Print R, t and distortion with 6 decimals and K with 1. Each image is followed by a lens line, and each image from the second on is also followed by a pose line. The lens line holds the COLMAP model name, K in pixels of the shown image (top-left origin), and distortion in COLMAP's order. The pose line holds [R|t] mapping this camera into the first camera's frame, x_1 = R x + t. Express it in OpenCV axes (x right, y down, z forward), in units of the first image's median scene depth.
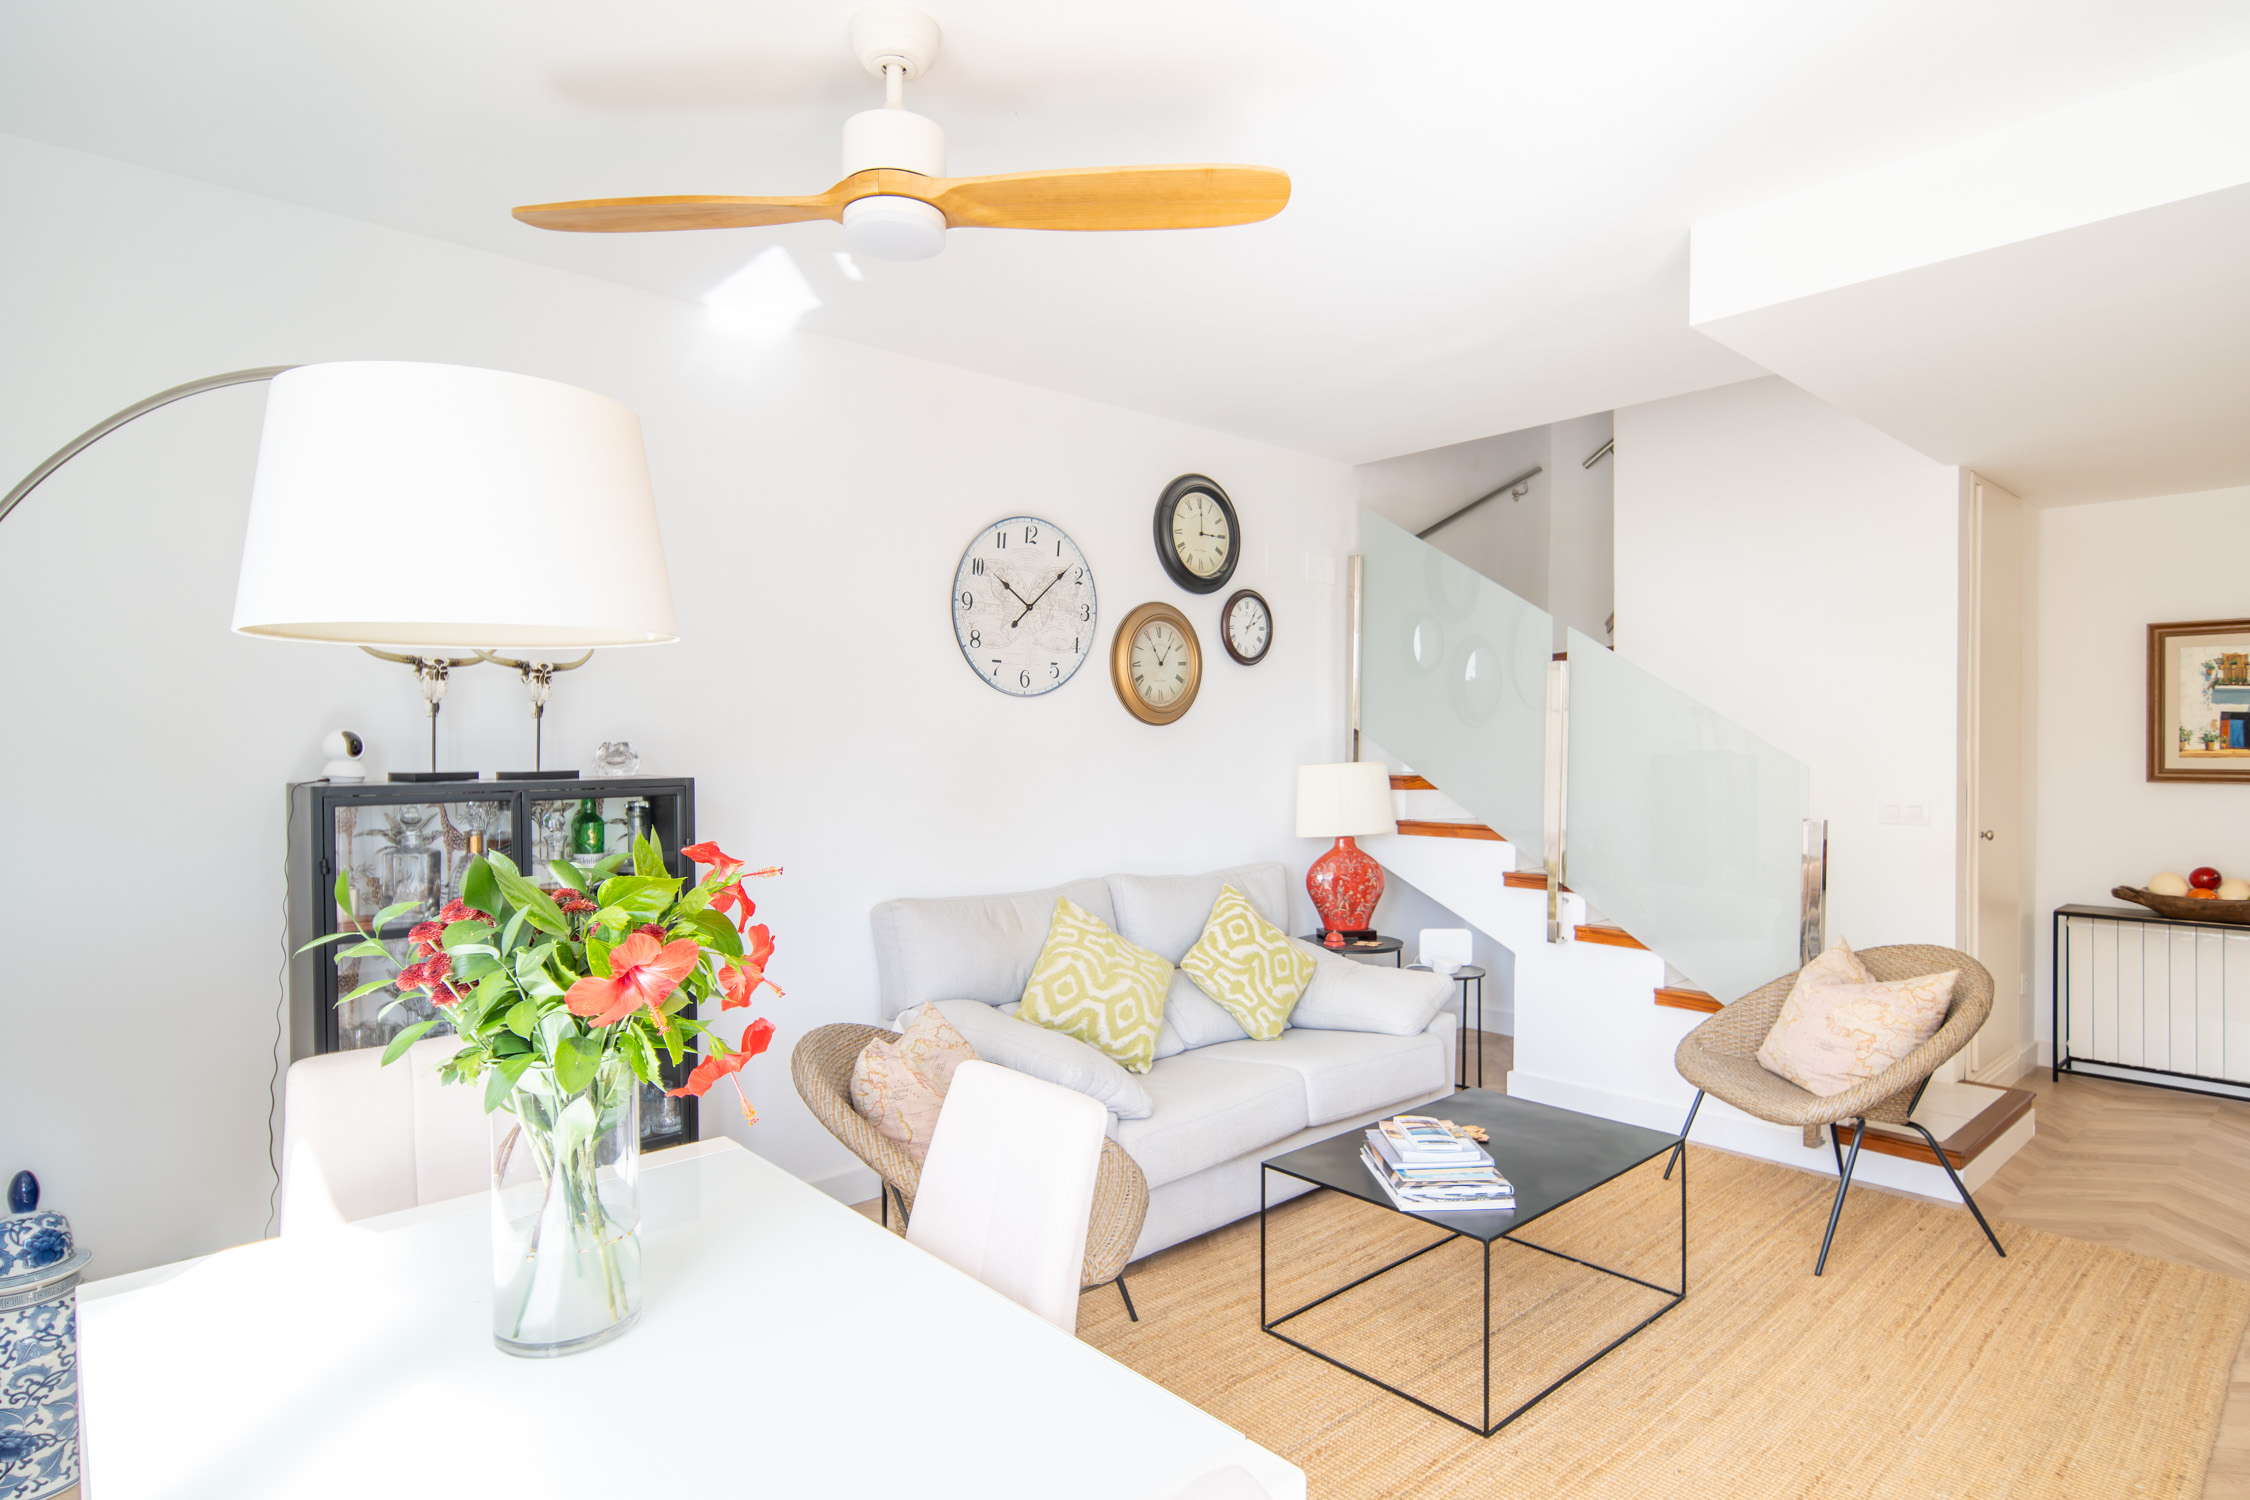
lens RADIAL K [[1236.0, 0, 1131.7], [0, 1236.0, 758.6], [0, 0, 1]] dist [0.000288, 0.001207]
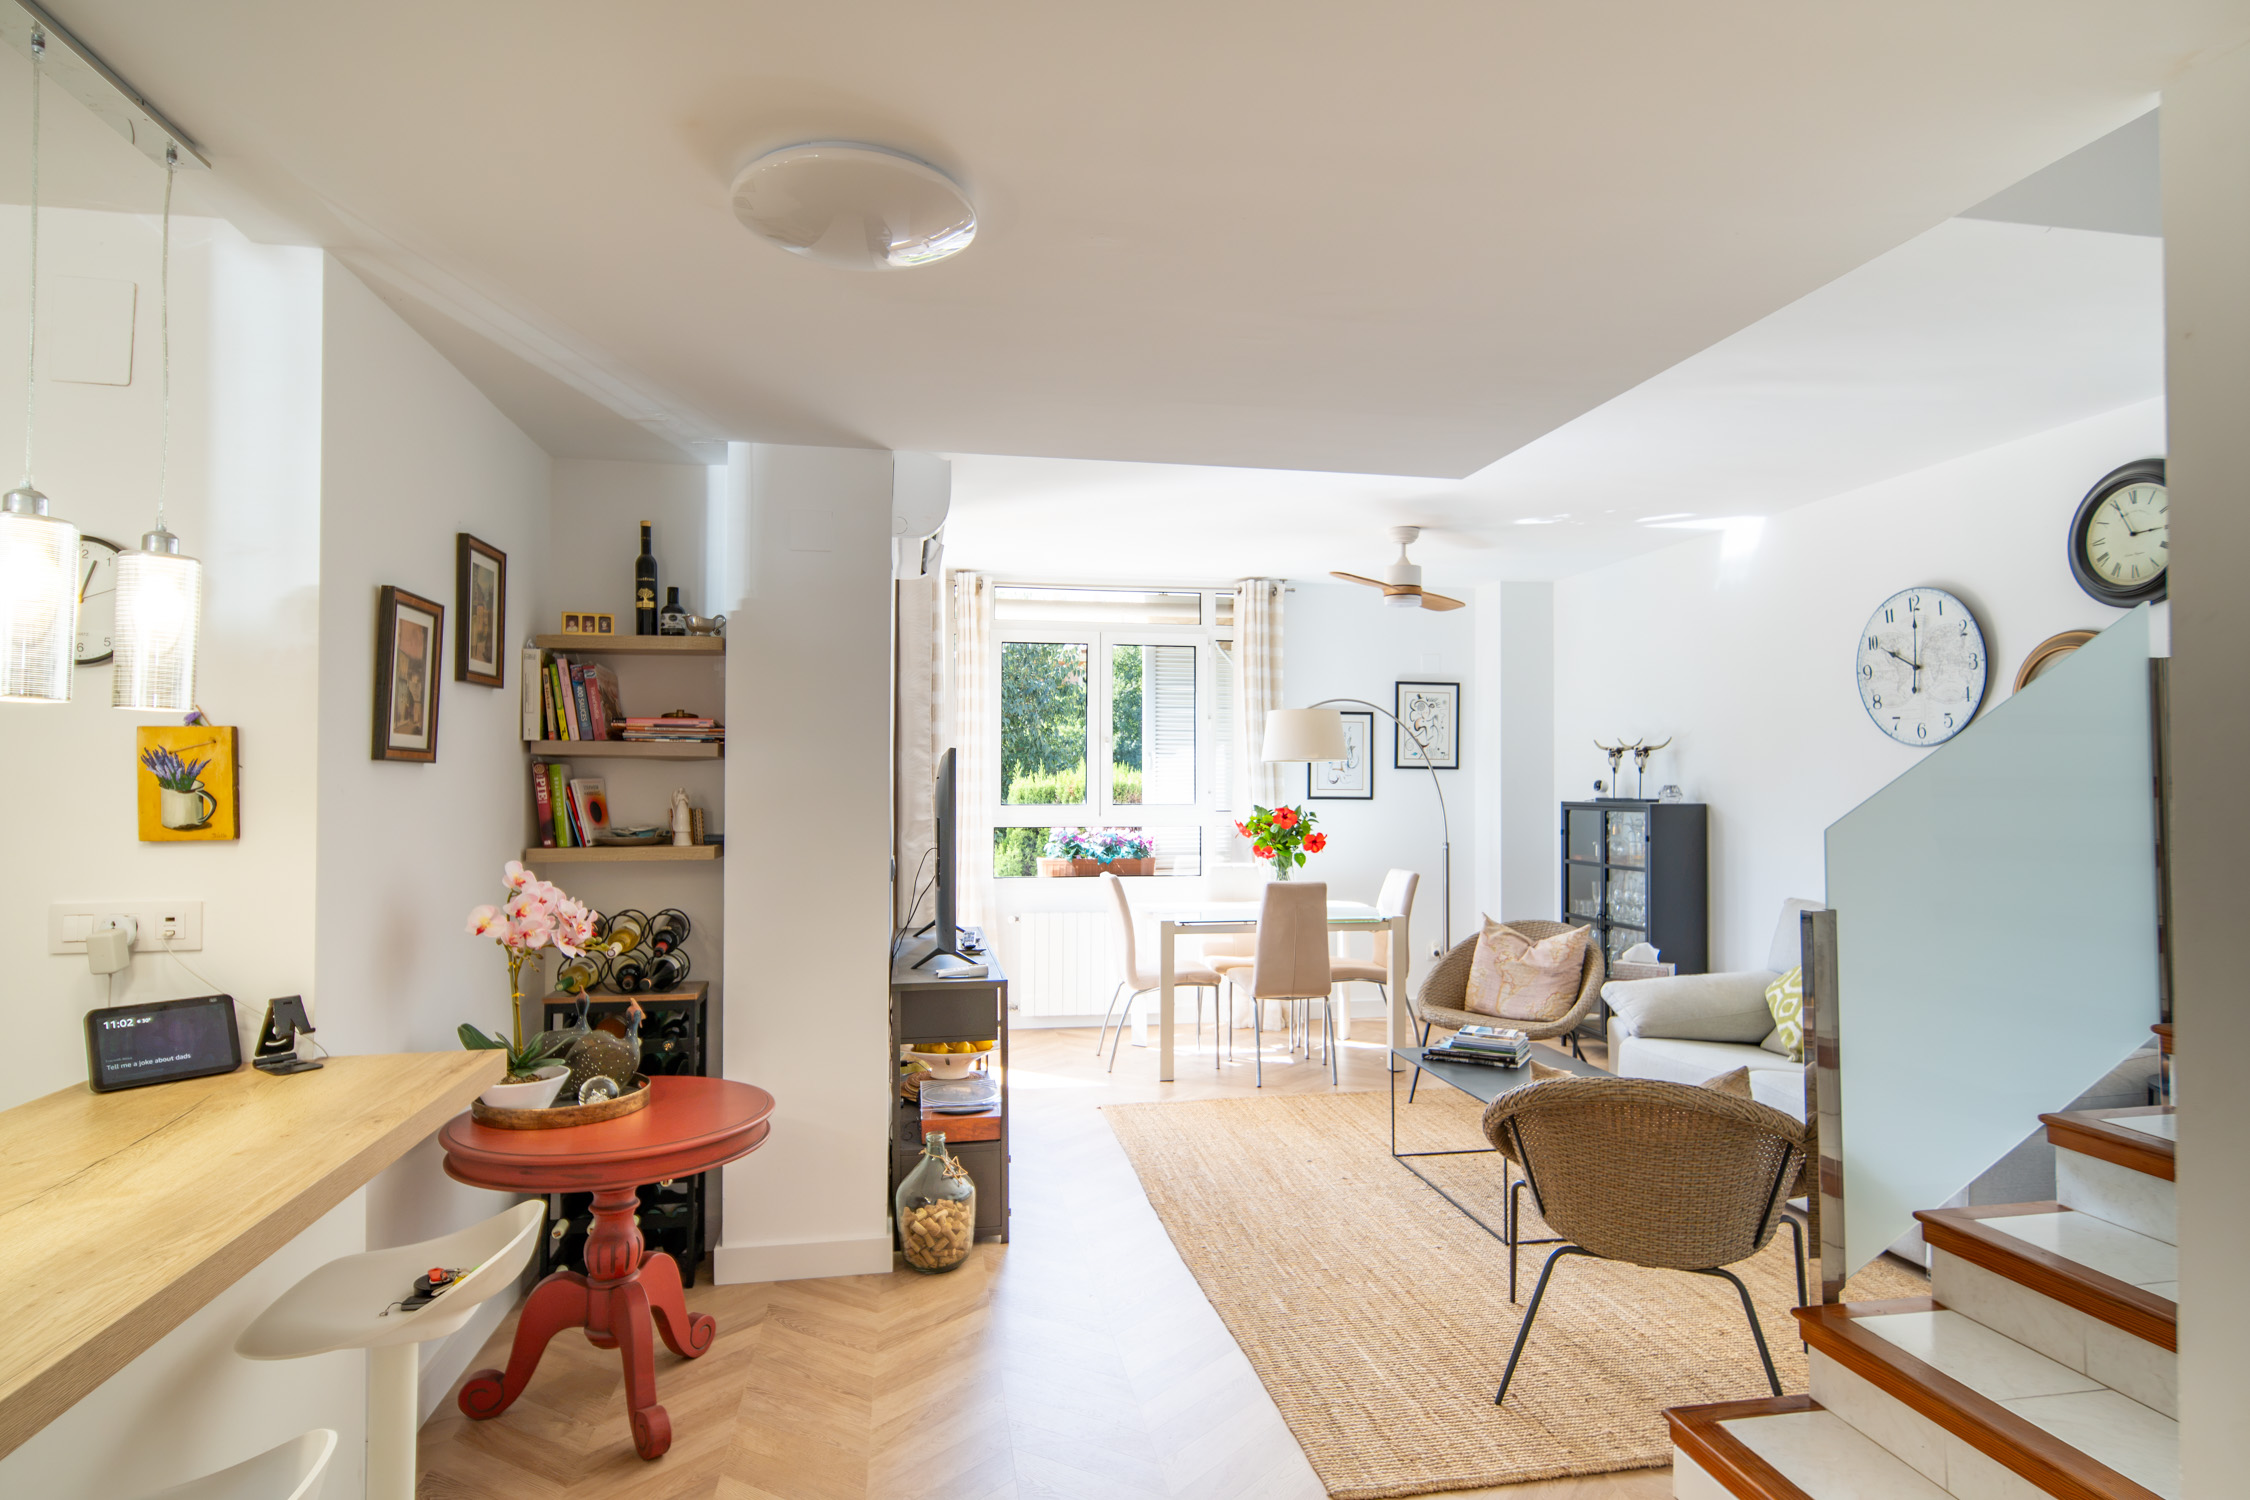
lens RADIAL K [[1236.0, 0, 1126.7], [0, 1236.0, 748.7], [0, 0, 1]] dist [0.000288, 0.001207]
pose [[-0.542072, -0.019544, -0.840105, 0.918835], [-0.011193, 0.999809, -0.016037, -0.016042], [0.840258, 0.000710, -0.542187, 0.734874]]
